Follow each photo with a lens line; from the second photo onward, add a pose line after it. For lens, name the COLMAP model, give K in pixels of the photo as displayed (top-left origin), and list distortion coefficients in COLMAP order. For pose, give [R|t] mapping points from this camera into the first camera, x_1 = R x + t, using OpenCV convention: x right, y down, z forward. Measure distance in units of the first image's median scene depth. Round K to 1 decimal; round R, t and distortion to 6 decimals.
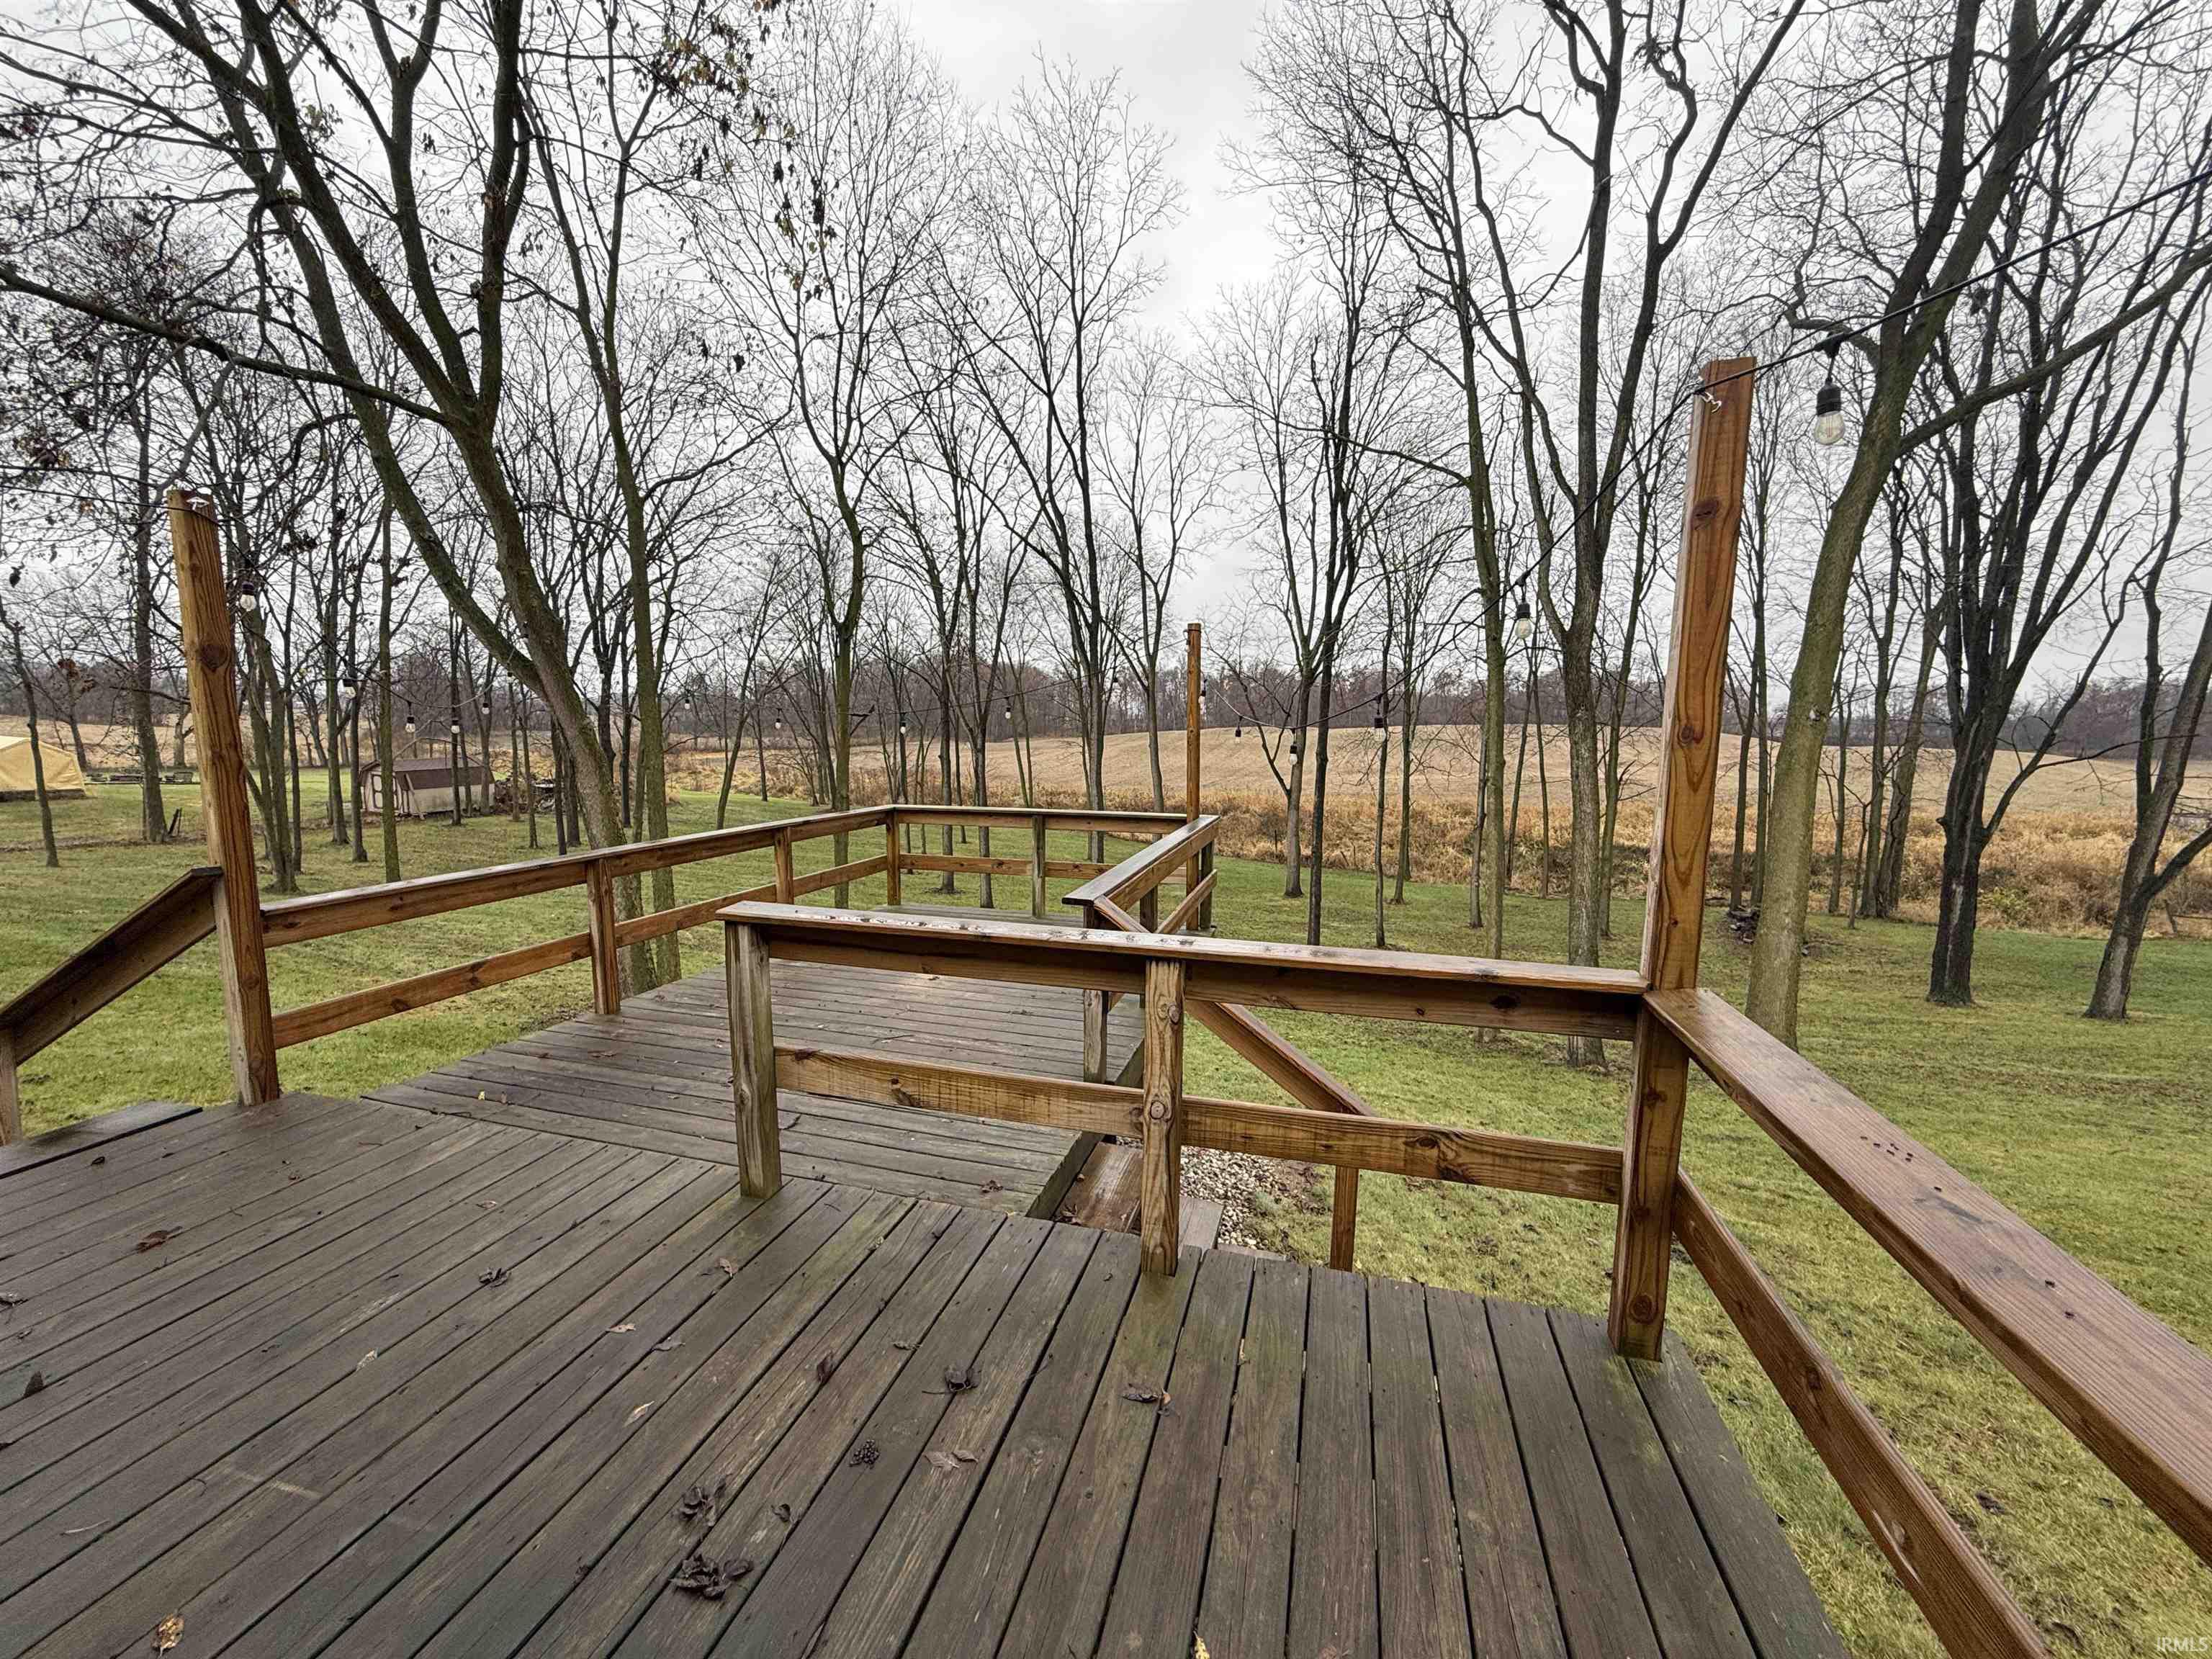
lens RADIAL K [[871.6, 0, 1110.4], [0, 871.6, 828.7], [0, 0, 1]] dist [-0.001197, 0.000770]
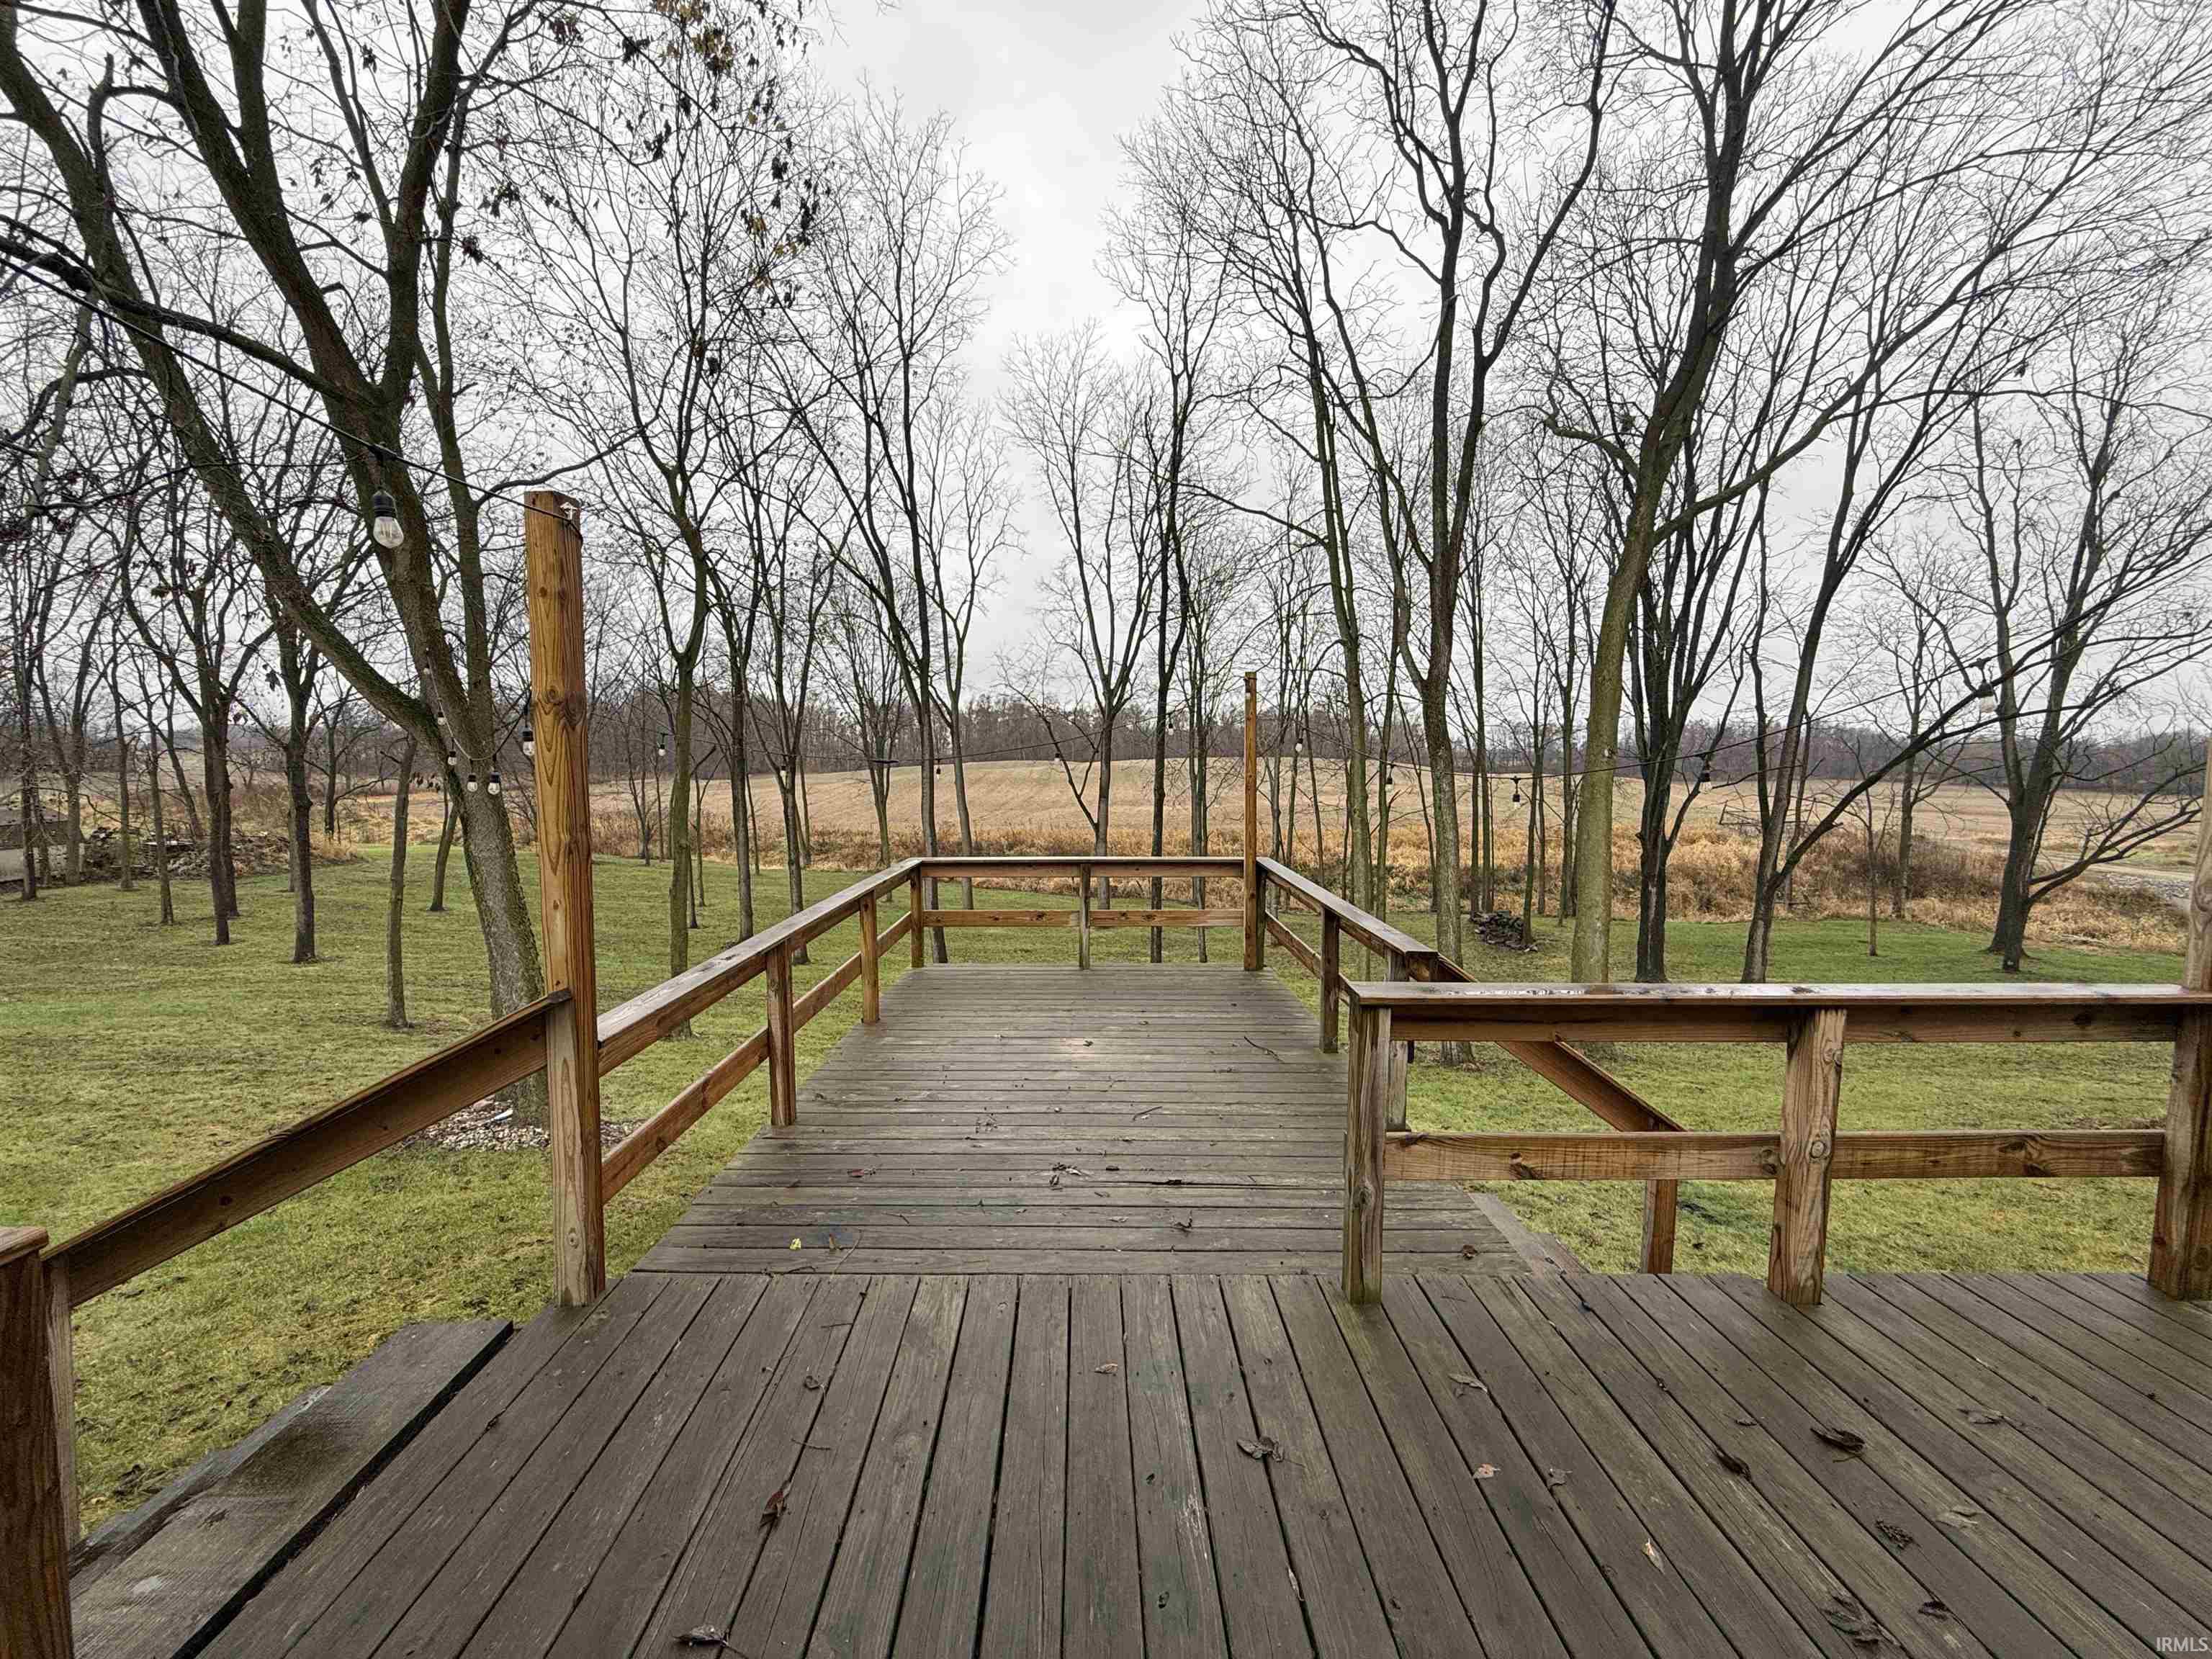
lens RADIAL K [[871.6, 0, 1108.4], [0, 871.6, 828.8], [0, 0, 1]] dist [-0.001197, 0.000770]
pose [[0.958948, -0.027942, 0.282203, -0.187917], [0.038636, 0.998728, -0.032400, -0.012197], [-0.280938, 0.041973, 0.958808, 0.035065]]
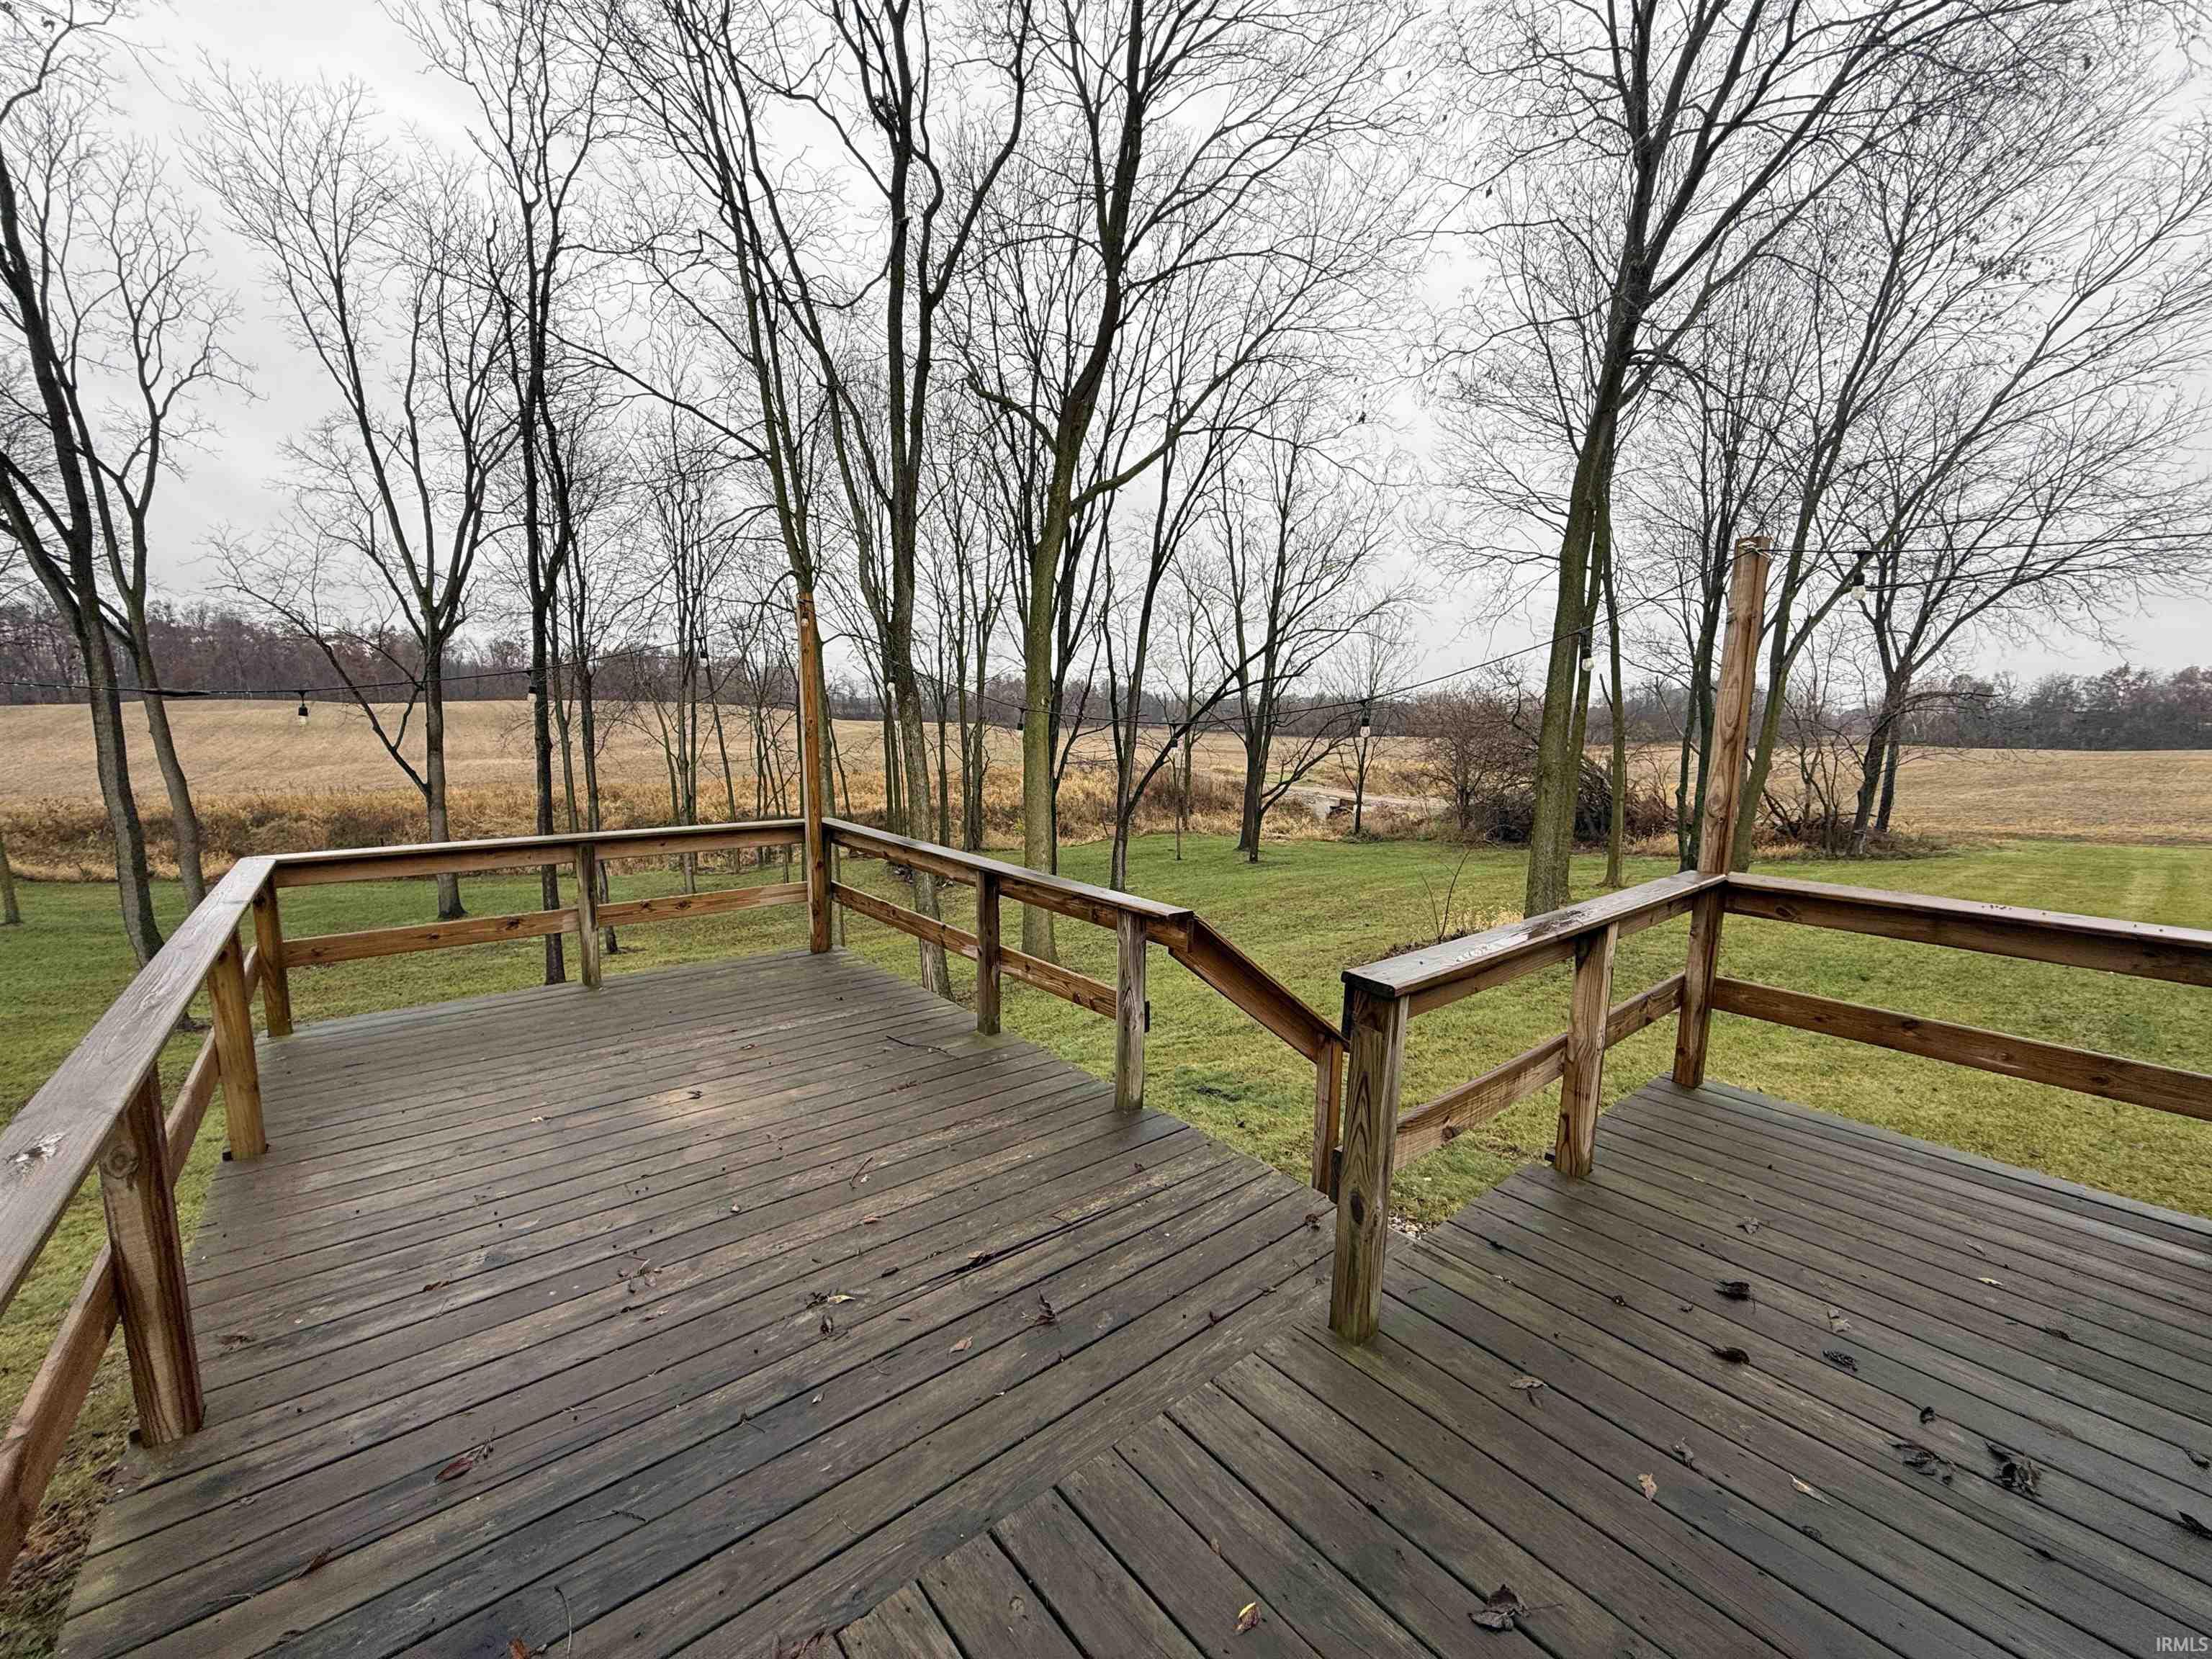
lens RADIAL K [[871.6, 0, 1098.4], [0, 871.6, 829.9], [0, 0, 1]] dist [-0.001197, 0.000770]
pose [[0.573624, -0.108260, 0.811933, -0.233796], [0.086019, 0.993708, 0.071725, -0.022806], [-0.814589, 0.028699, 0.579328, 0.149171]]
